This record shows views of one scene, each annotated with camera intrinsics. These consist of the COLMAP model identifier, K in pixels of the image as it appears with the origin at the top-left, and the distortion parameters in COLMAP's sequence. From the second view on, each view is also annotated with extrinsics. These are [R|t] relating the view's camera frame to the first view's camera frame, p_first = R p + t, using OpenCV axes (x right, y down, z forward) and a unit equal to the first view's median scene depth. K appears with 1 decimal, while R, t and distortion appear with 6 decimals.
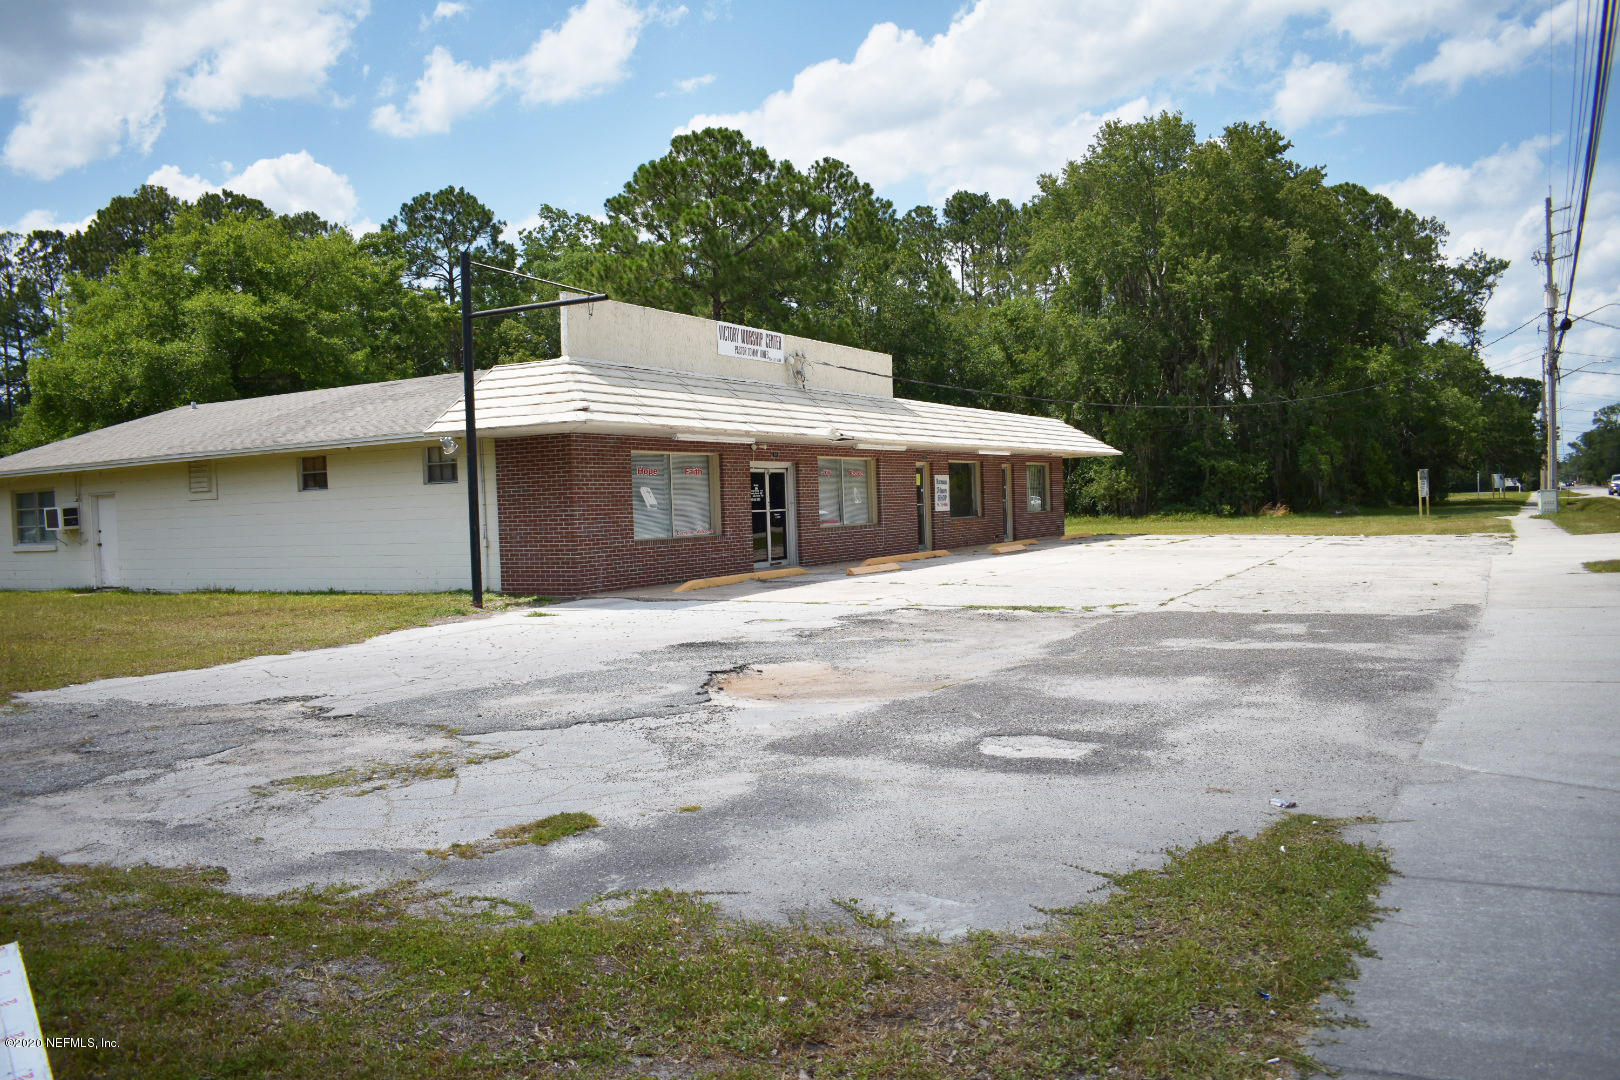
lens RADIAL K [[1269.8, 0, 813.4], [0, 1269.8, 539.6], [0, 0, 1]] dist [-0.092259, 0.013745]
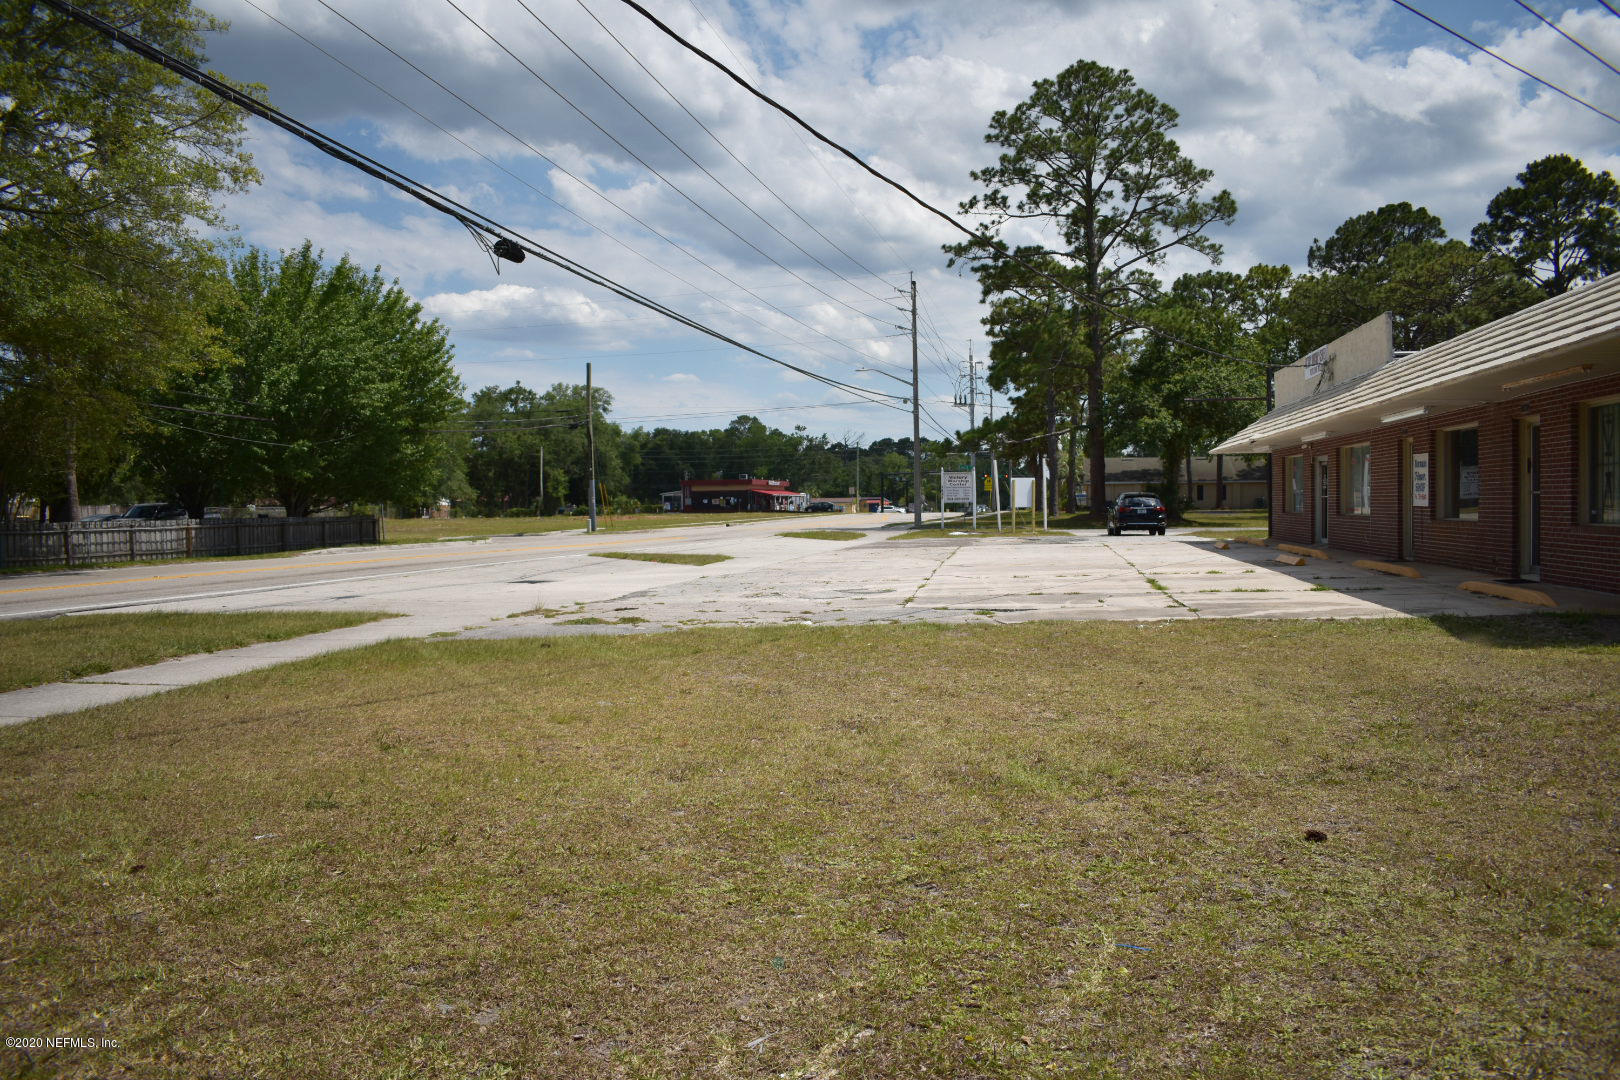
lens RADIAL K [[1269.8, 0, 813.4], [0, 1269.8, 539.6], [0, 0, 1]] dist [-0.092259, 0.013745]
pose [[-0.945405, 0.056149, -0.321024, 0.714526], [0.036744, 0.997130, 0.066195, -0.070015], [0.323820, 0.050785, -0.944755, 1.749579]]
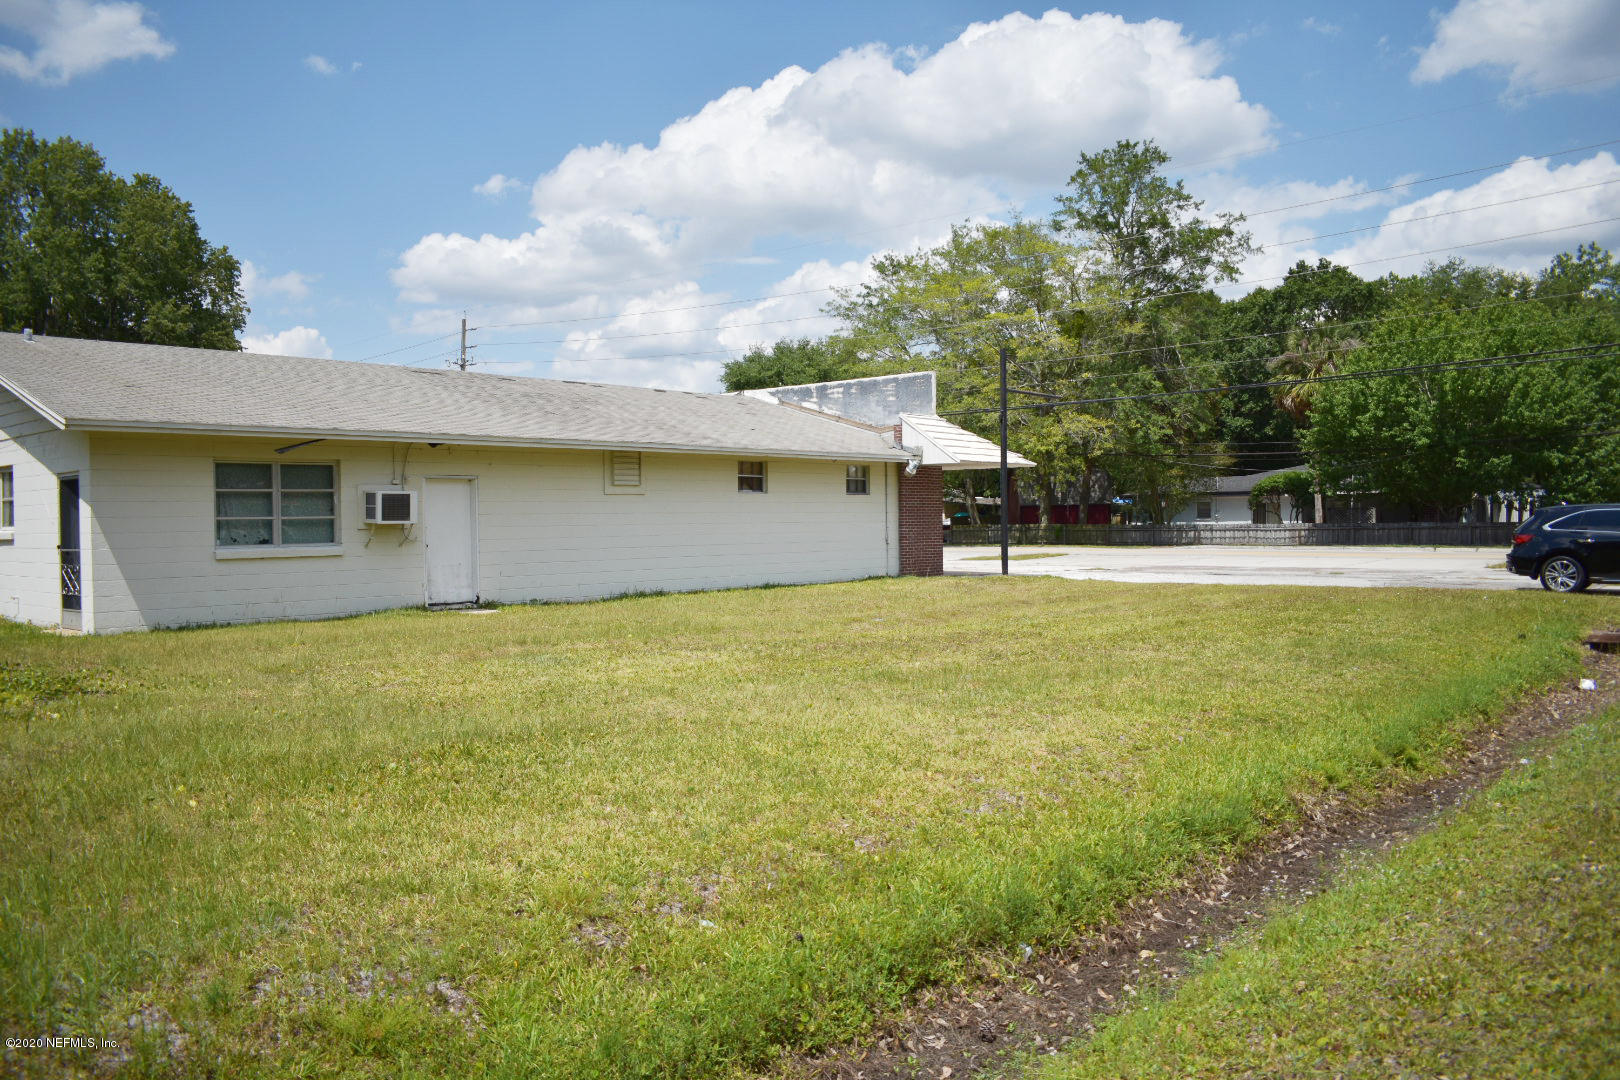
lens RADIAL K [[1257.8, 0, 814.4], [0, 1257.8, 560.9], [0, 0, 1]] dist [-0.099393, 0.019036]
pose [[0.211399, 0.002273, 0.977397, -1.178696], [0.029960, 0.999512, -0.008805, 0.024864], [-0.976941, 0.031144, 0.211228, 0.585645]]
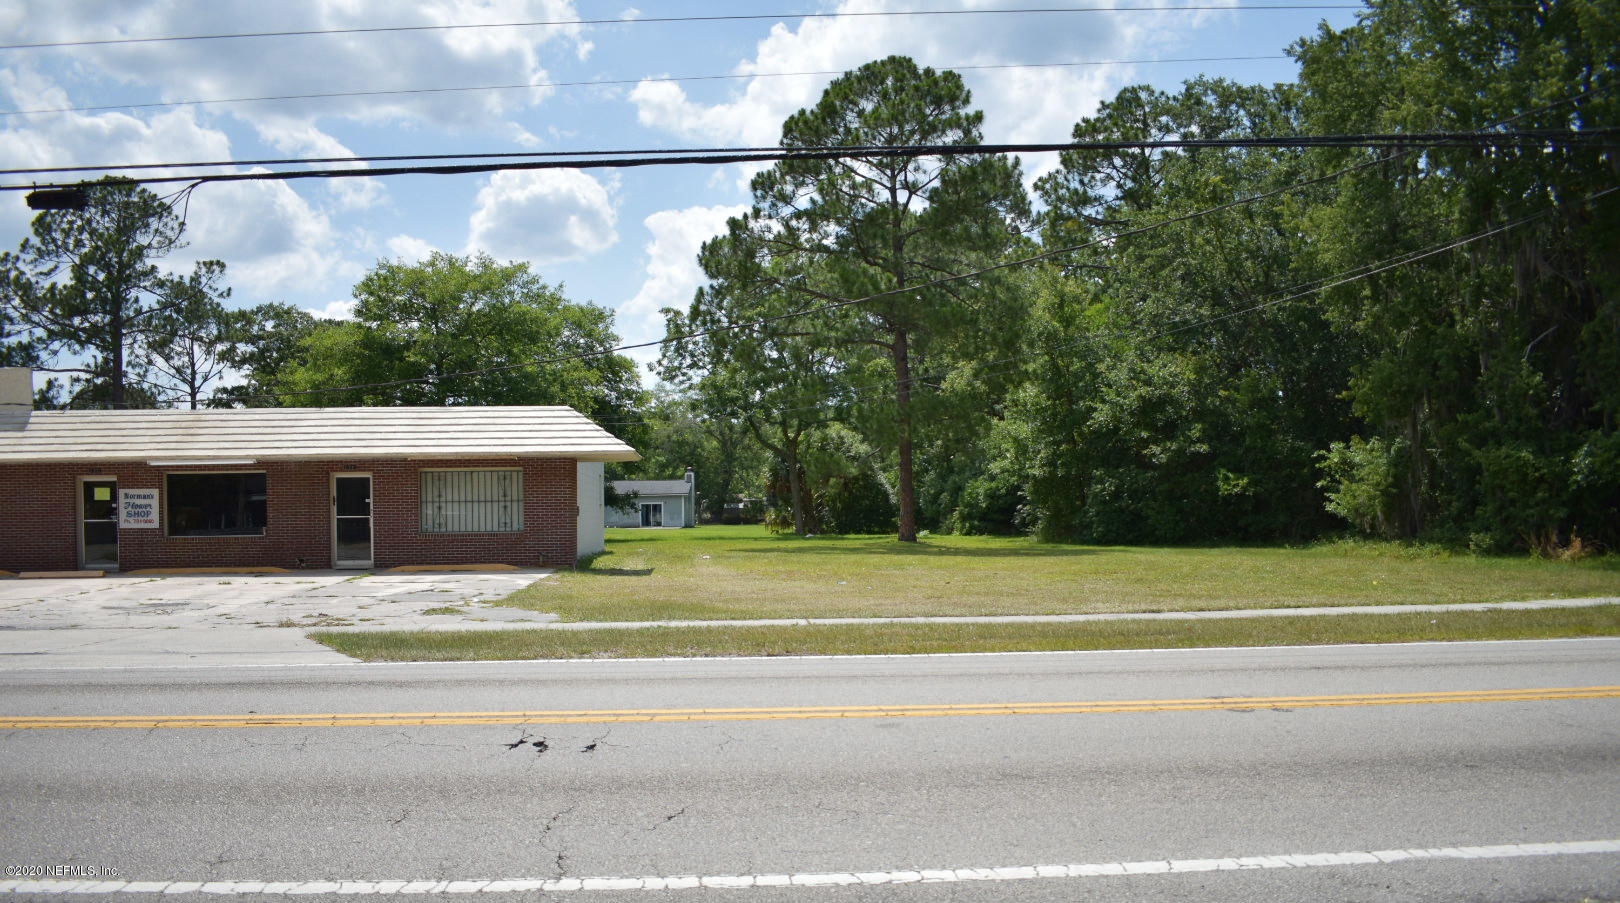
lens RADIAL K [[1268.5, 0, 811.2], [0, 1268.5, 538.1], [0, 0, 1]] dist [-0.091595, 0.011705]
pose [[0.570432, 0.047251, -0.819984, 1.264967], [-0.033713, 0.998849, 0.034105, -0.071244], [0.820652, 0.008189, 0.571369, 1.022041]]
